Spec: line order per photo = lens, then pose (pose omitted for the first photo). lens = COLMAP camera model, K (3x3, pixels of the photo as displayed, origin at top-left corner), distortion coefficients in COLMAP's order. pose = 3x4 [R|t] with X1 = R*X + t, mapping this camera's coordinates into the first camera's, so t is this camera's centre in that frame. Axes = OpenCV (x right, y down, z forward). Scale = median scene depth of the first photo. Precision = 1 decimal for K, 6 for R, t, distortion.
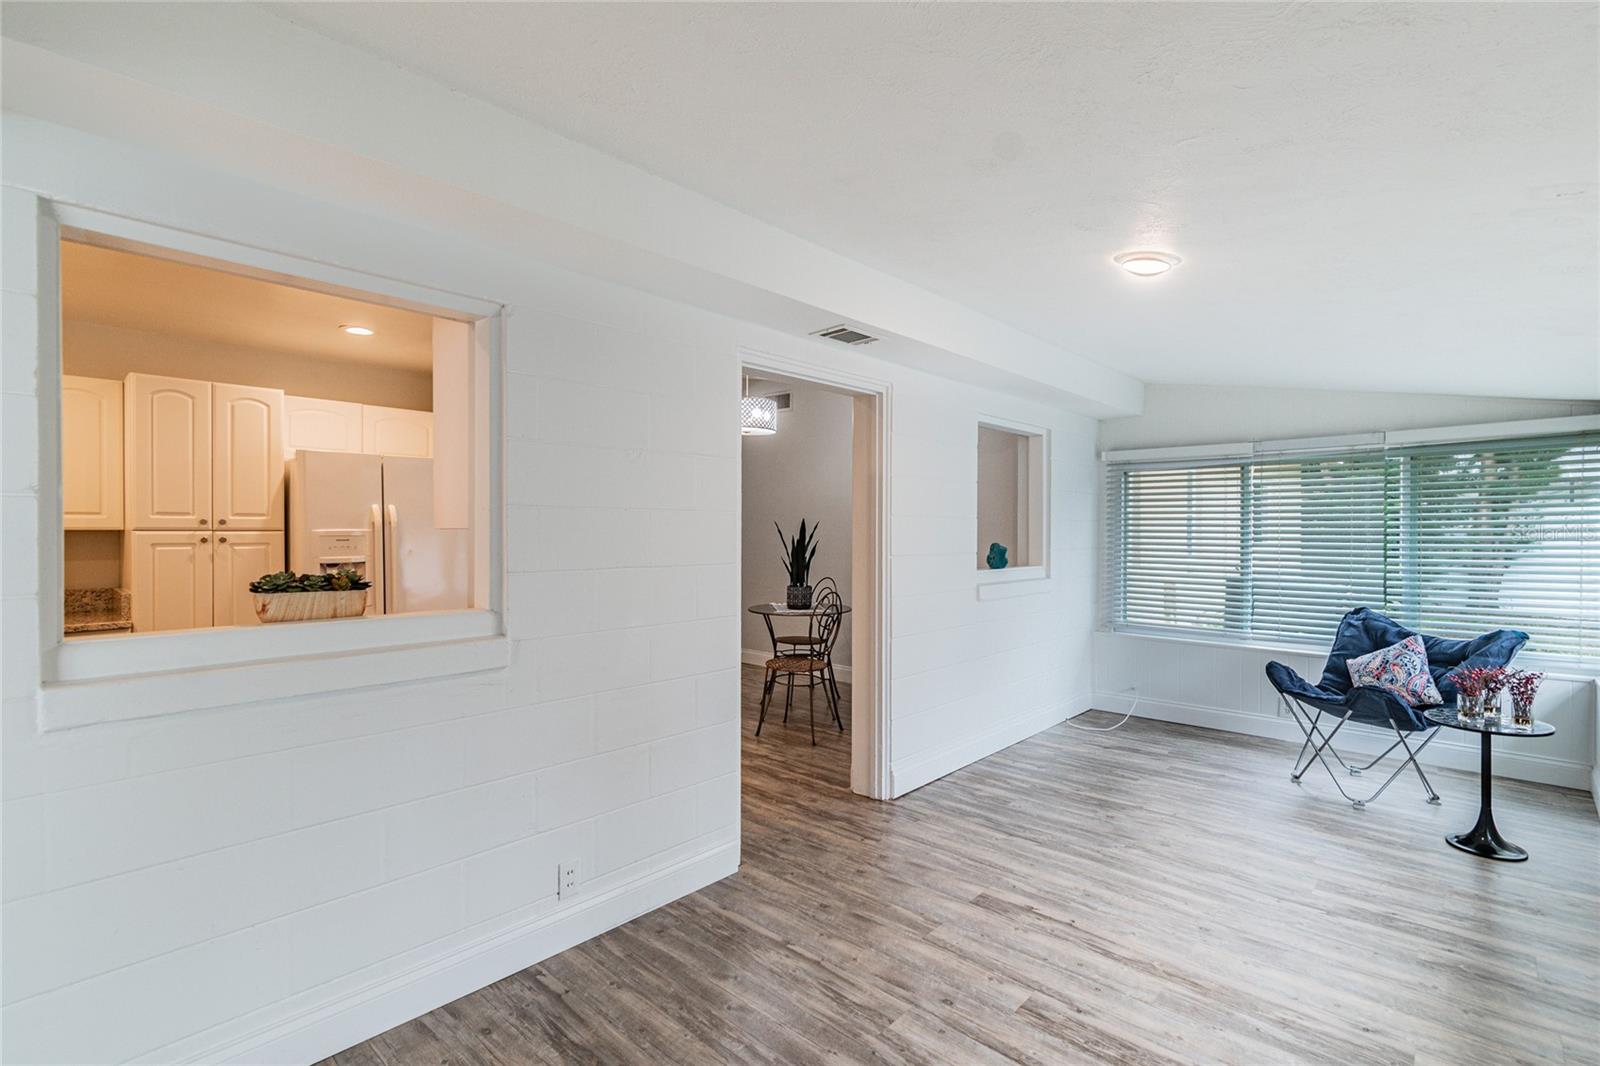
lens RADIAL K [[718.7, 0, 817.7], [0, 718.7, 537.7], [0, 0, 1]] dist [0.002362, -0.000853]
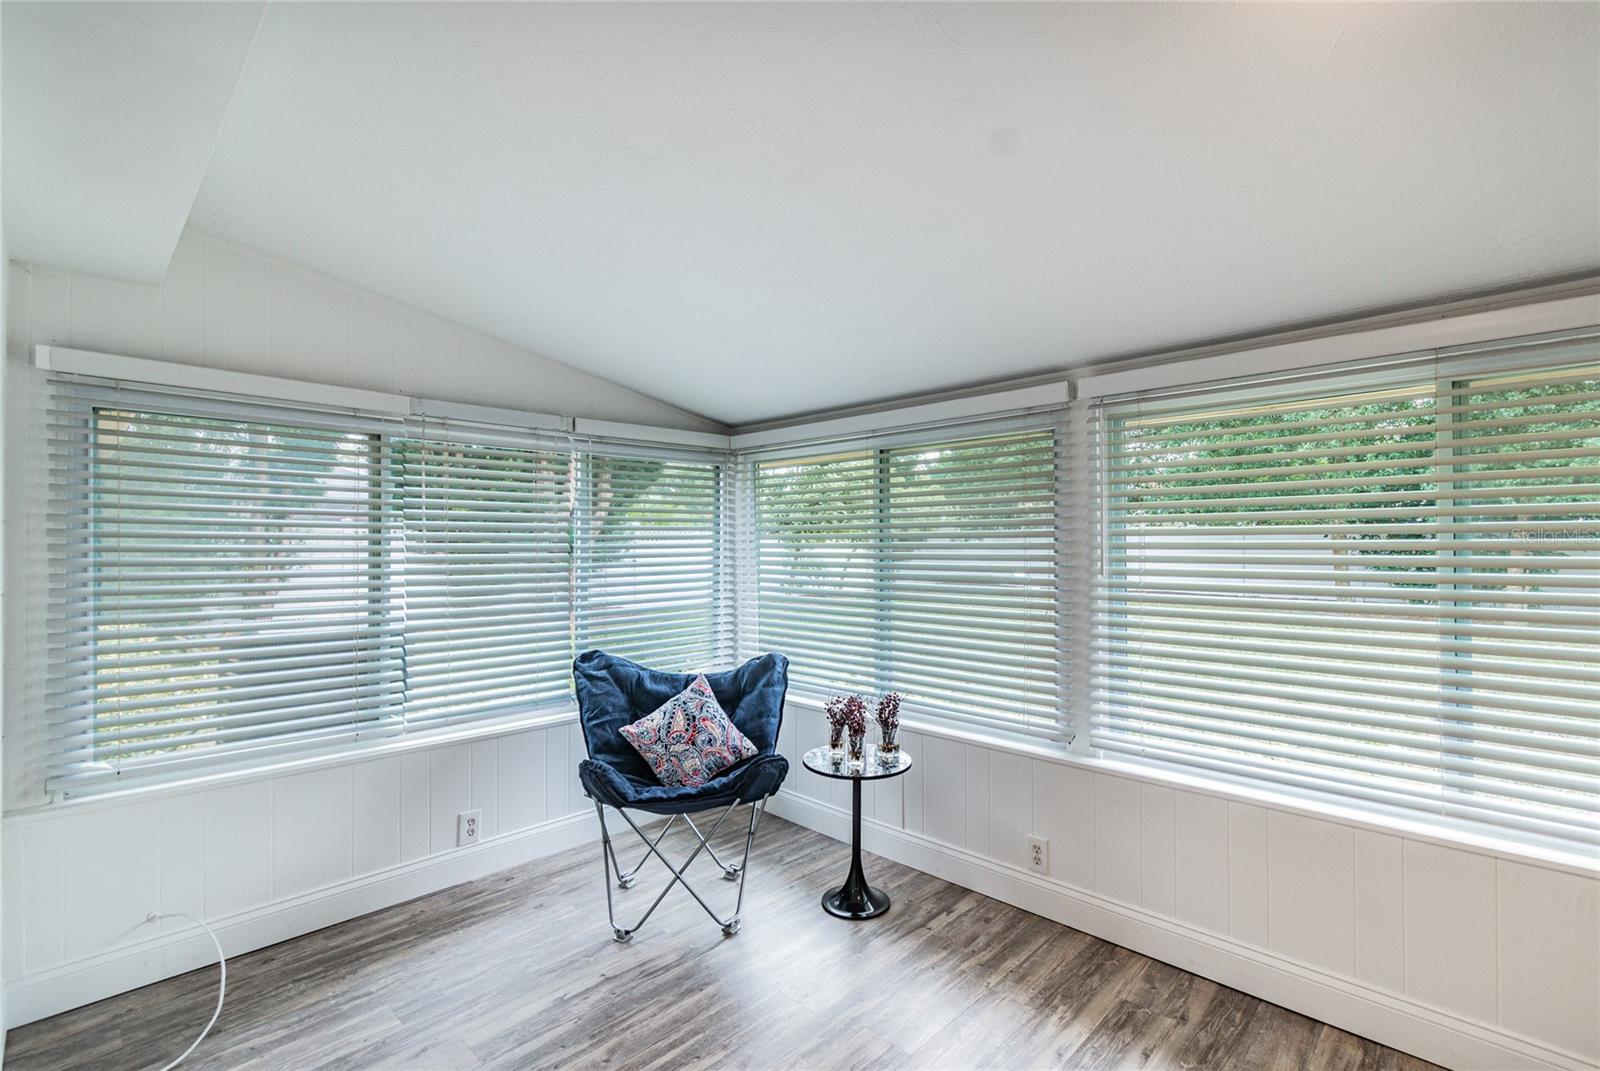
lens RADIAL K [[718.7, 0, 817.7], [0, 718.7, 540.2], [0, 0, 1]] dist [0.002362, -0.000853]
pose [[0.024834, 0.020535, 0.999481, 0.036703], [0.016033, 0.999652, -0.020937, 0.002005], [-0.999563, 0.016544, 0.024496, 1.168738]]
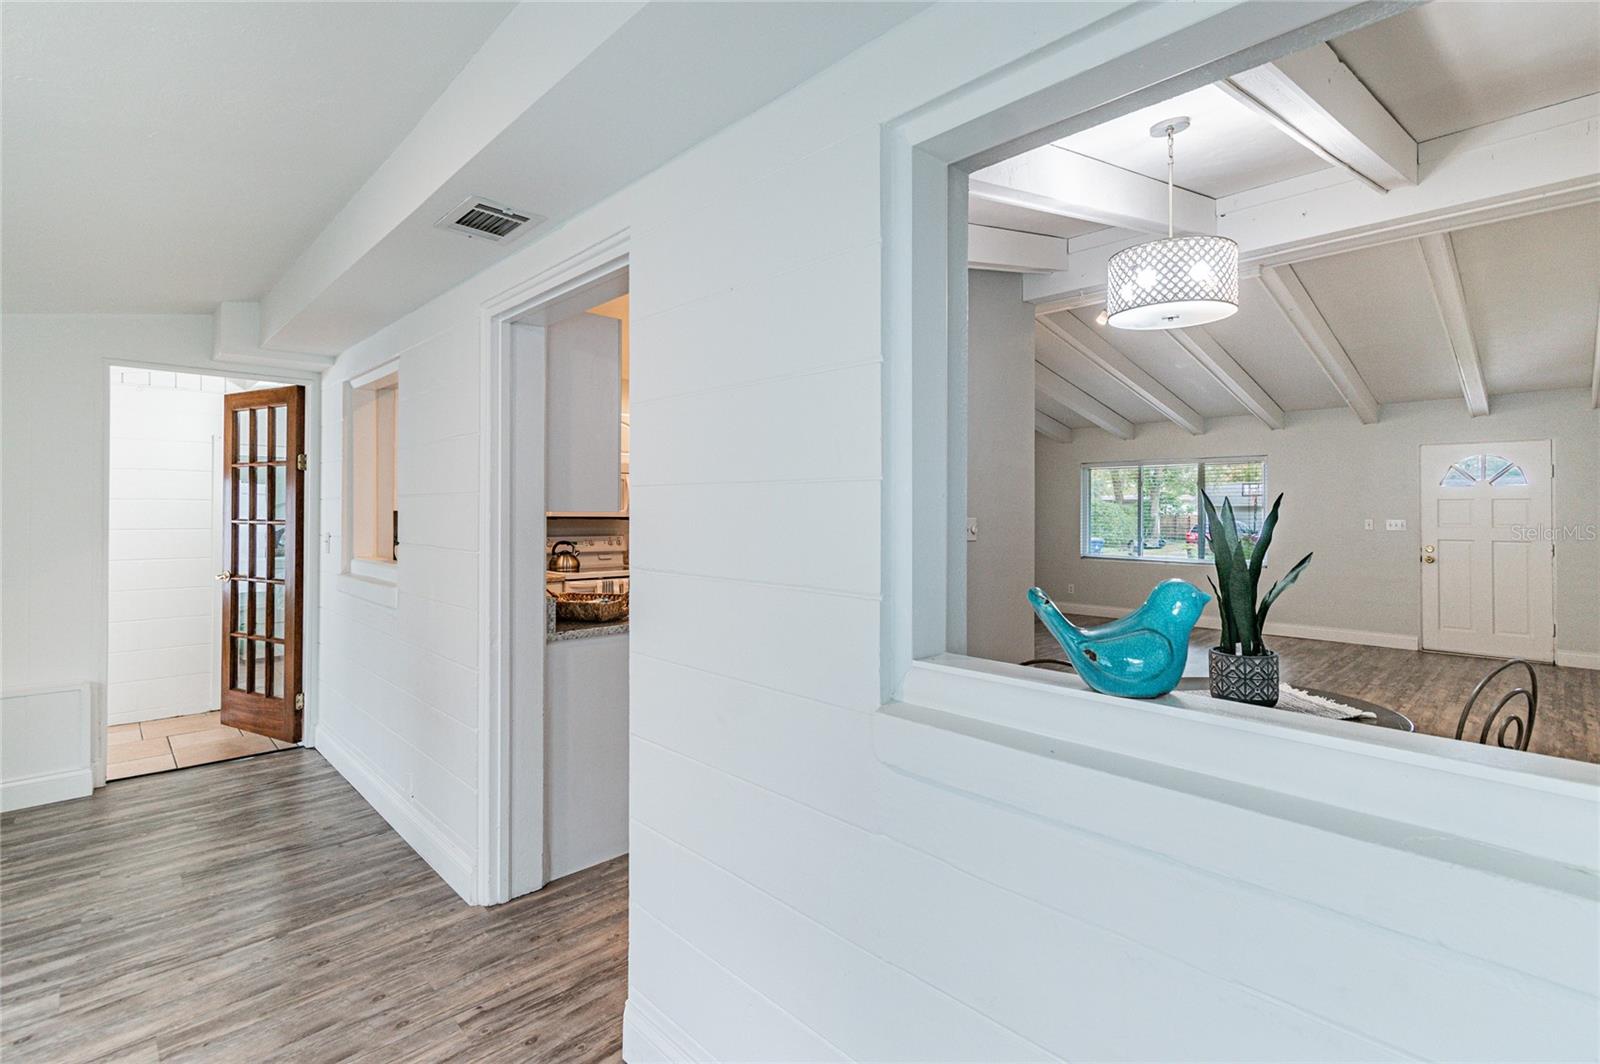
lens RADIAL K [[730.3, 0, 804.7], [0, 730.3, 504.3], [0, 0, 1]] dist [0.000550, -0.001285]
pose [[-0.030853, -0.007182, -0.999498, 0.829770], [-0.014587, 0.999871, -0.006735, -0.020159], [0.999417, 0.014372, -0.030953, 1.557345]]
